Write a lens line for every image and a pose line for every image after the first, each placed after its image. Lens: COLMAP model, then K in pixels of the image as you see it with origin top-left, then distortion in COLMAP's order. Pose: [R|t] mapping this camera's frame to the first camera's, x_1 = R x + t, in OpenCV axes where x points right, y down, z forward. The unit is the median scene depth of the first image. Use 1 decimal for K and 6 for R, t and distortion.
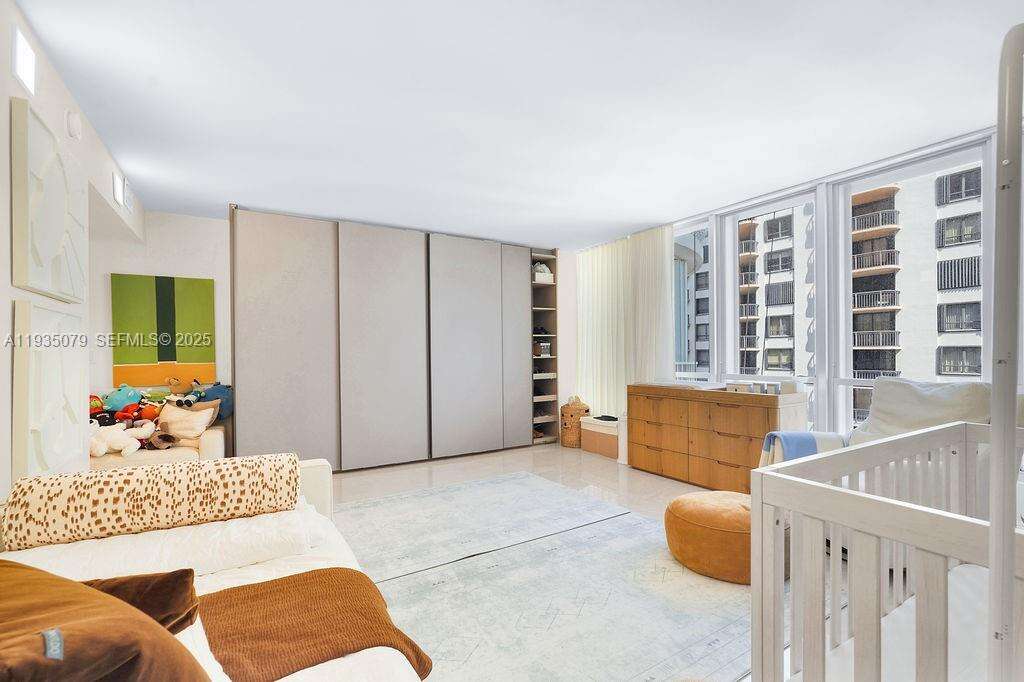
lens RADIAL K [[450.7, 0, 510.4], [0, 450.7, 349.5], [0, 0, 1]] dist [-0.004565, -0.000122]
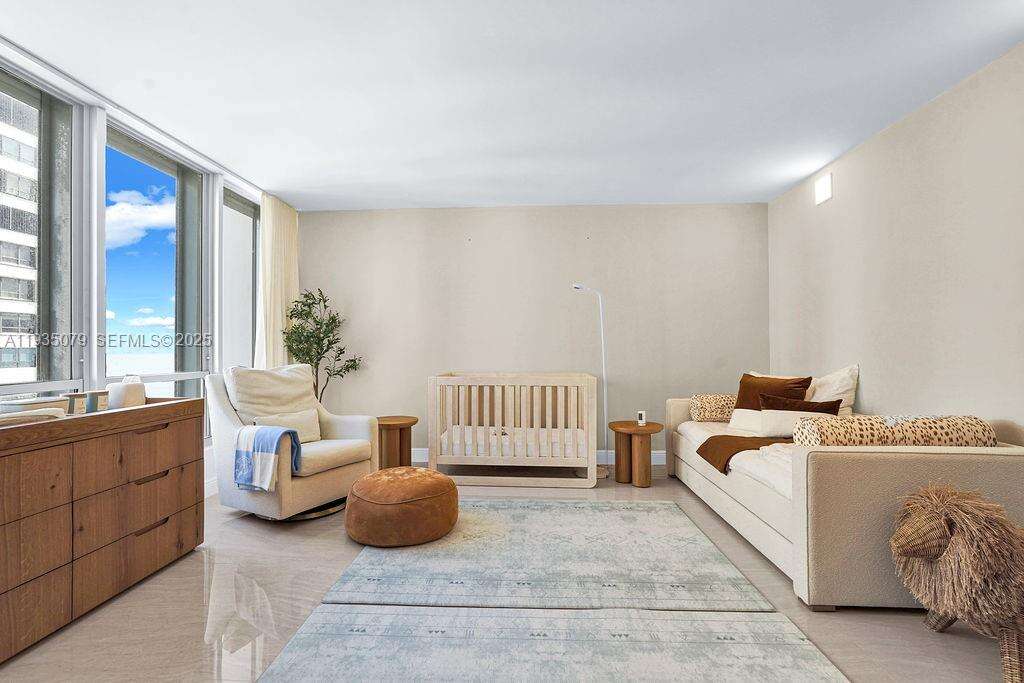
lens RADIAL K [[450.7, 0, 511.1], [0, 450.7, 345.7], [0, 0, 1]] dist [-0.004565, -0.000122]
pose [[-0.822961, 0.011144, 0.567988, -0.364218], [0.003482, 0.999888, -0.014573, 0.033317], [-0.568087, -0.010016, -0.822908, 1.750585]]
